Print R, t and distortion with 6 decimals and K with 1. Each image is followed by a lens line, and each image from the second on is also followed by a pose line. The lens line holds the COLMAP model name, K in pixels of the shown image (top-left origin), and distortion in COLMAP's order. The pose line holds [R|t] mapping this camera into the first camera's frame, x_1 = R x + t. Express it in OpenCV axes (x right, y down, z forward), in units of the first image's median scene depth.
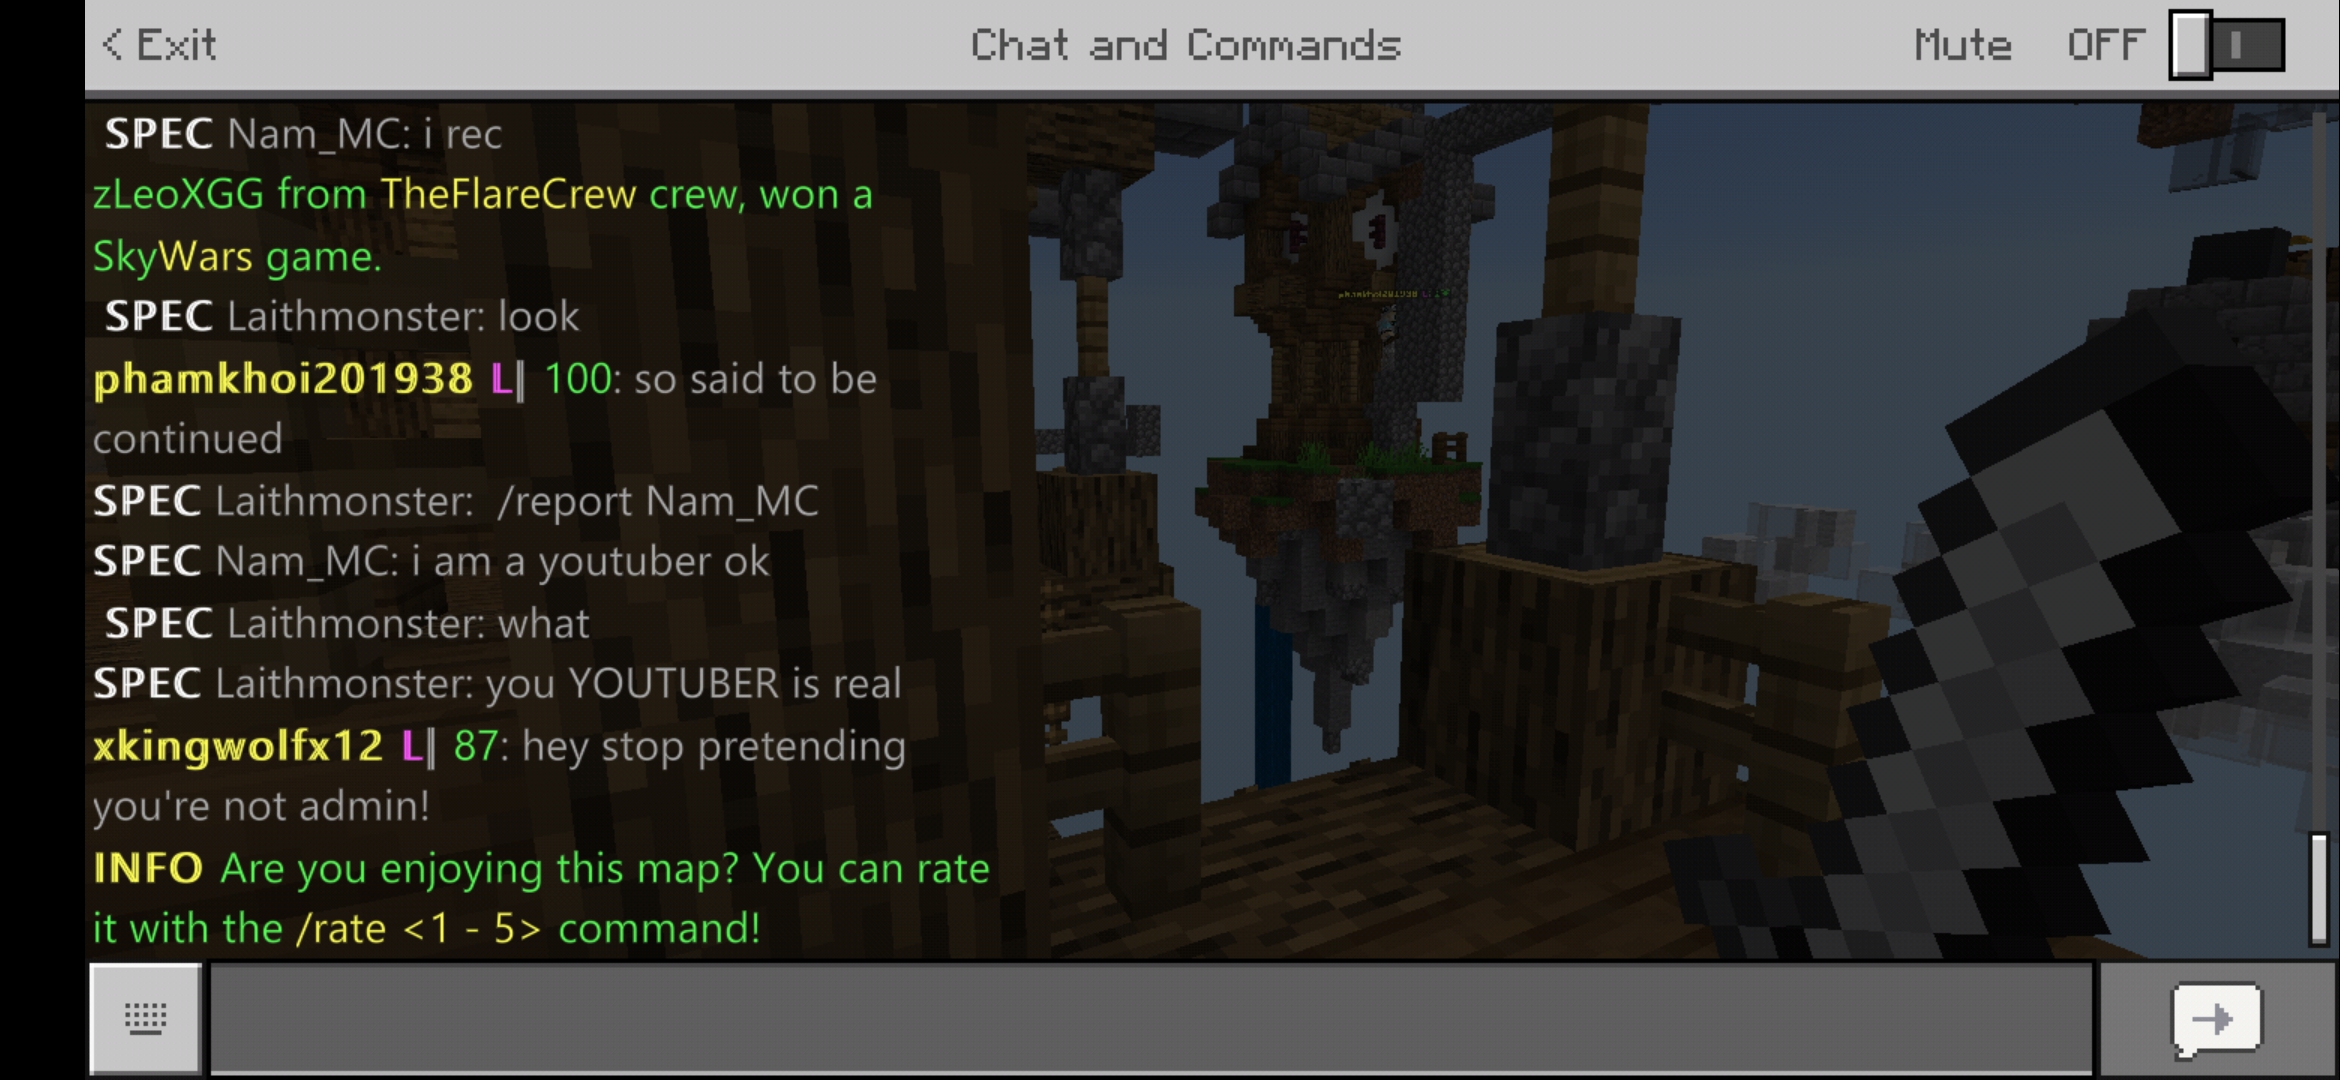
lens RADIAL K [[732.6, 0, 1164.9], [0, 732.6, 550.5], [0, 0, 1]] dist [0.004964, -0.000479]
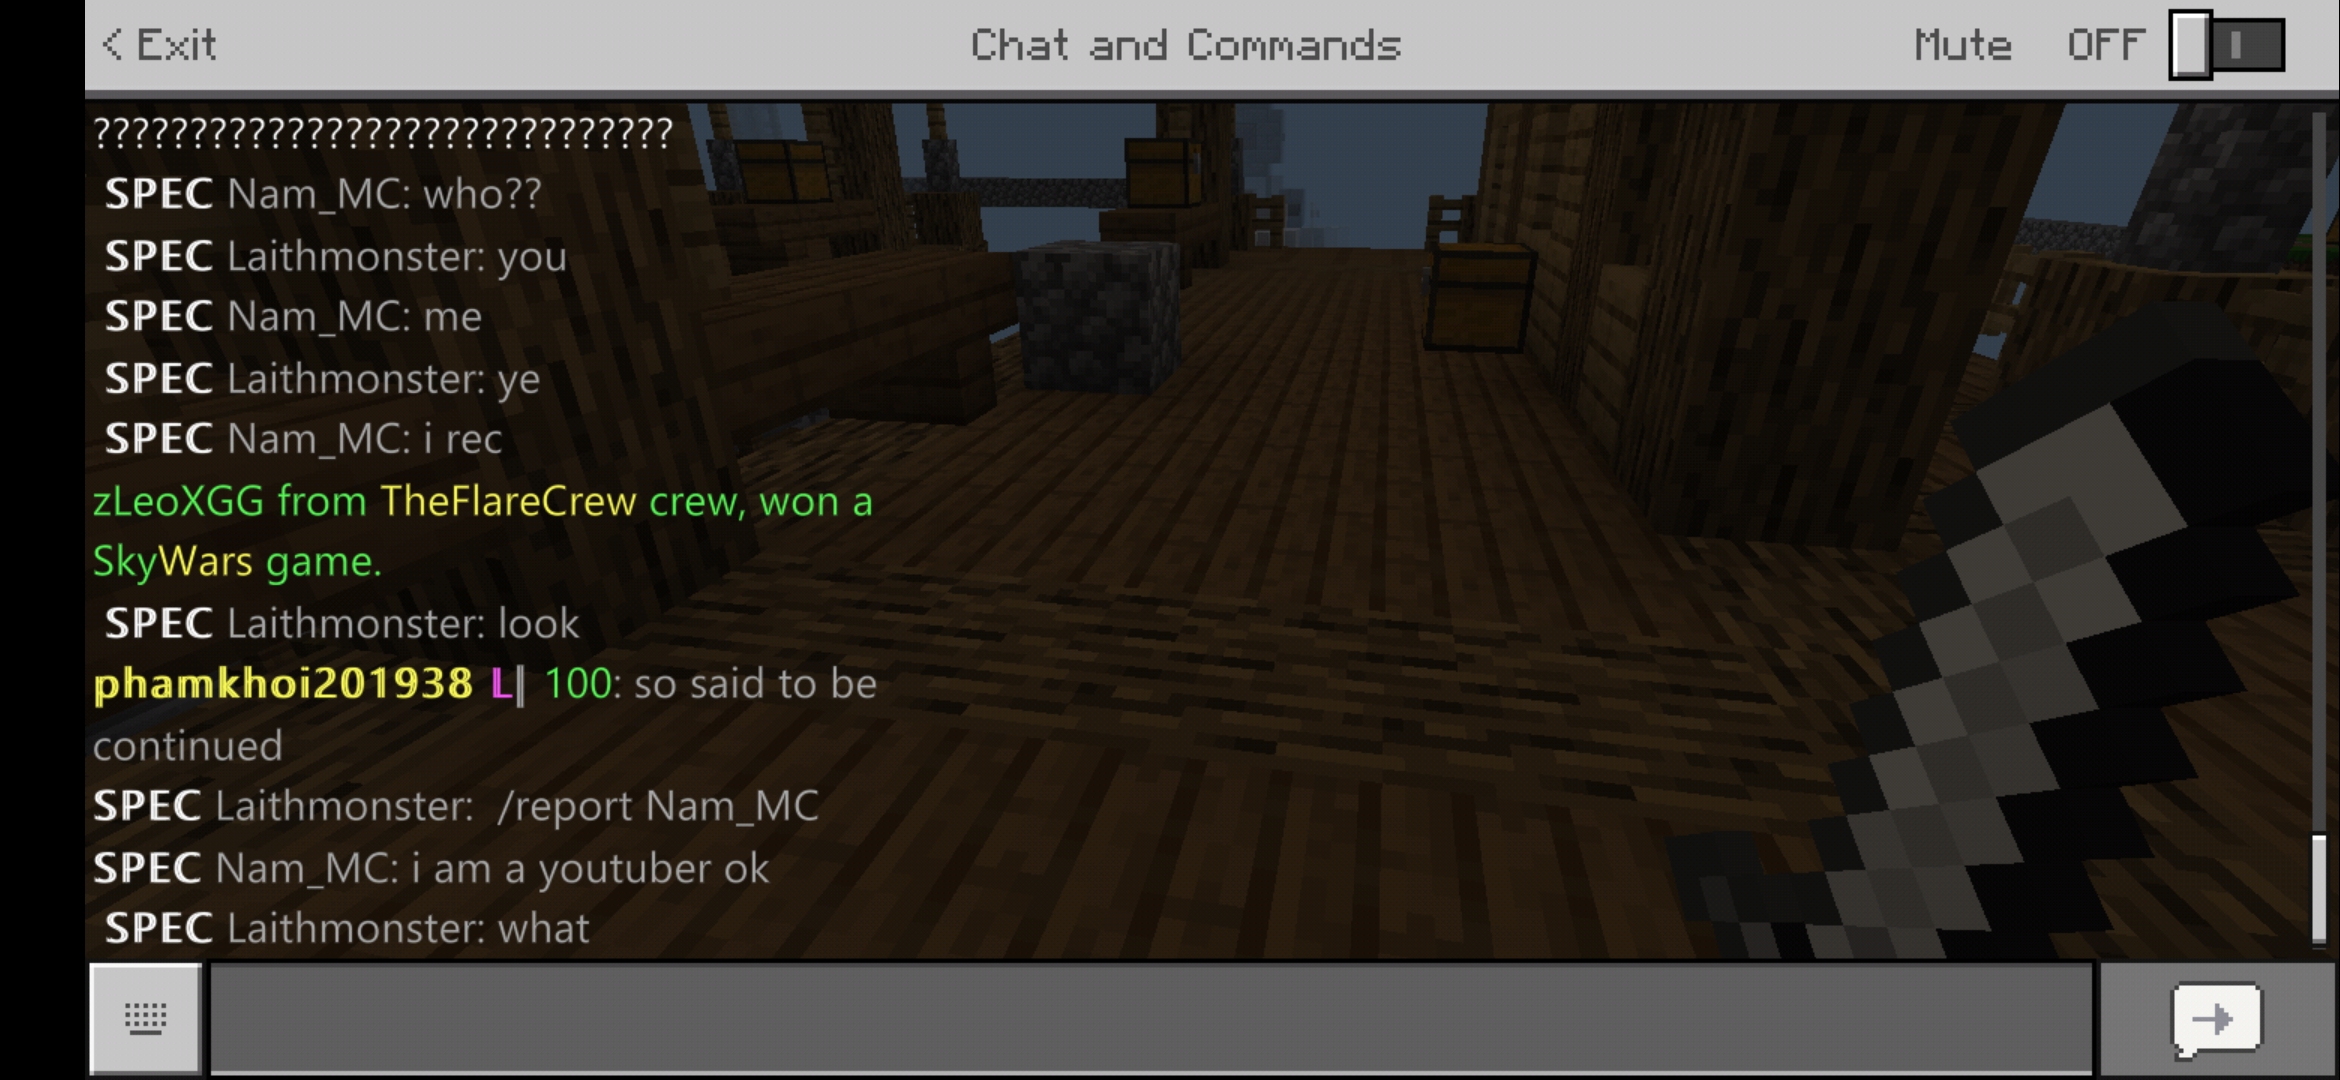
lens RADIAL K [[732.6, 0, 1165.7], [0, 732.6, 525.5], [0, 0, 1]] dist [0.004964, -0.000479]
pose [[0.999998, -0.001280, -0.001703, 0.001563], [0.001284, 0.999997, 0.002114, -0.451449], [0.001700, -0.002117, 0.999996, 0.003716]]
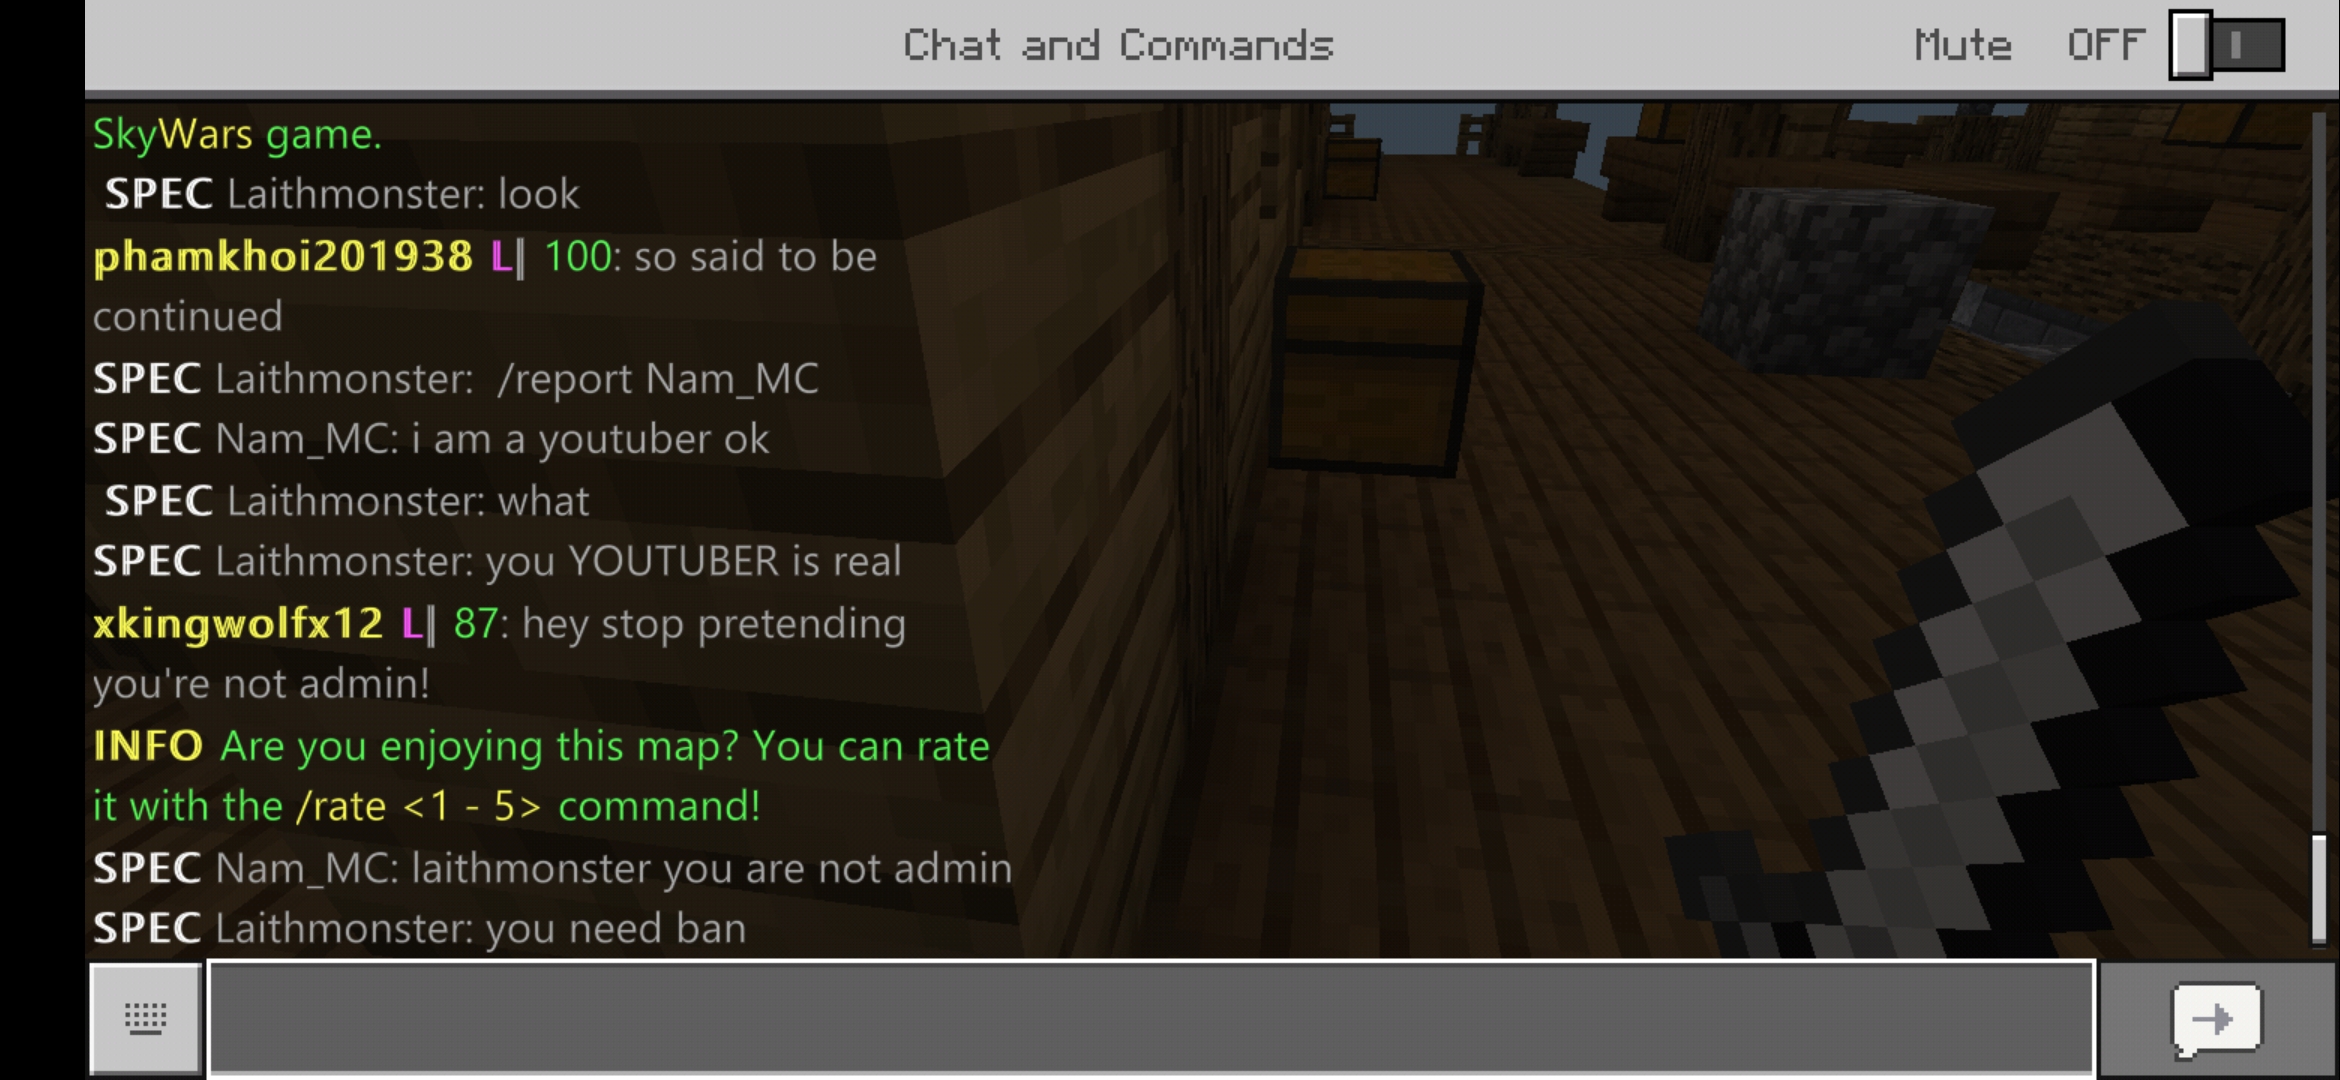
lens RADIAL K [[732.6, 0, 1166.4], [0, 732.6, 553.0], [0, 0, 1]] dist [0.004964, -0.000479]
pose [[0.999998, 0.001353, -0.001648, 0.002457], [-0.001353, 0.999999, 0.000166, 0.167742], [0.001648, -0.000164, 0.999999, 0.003082]]
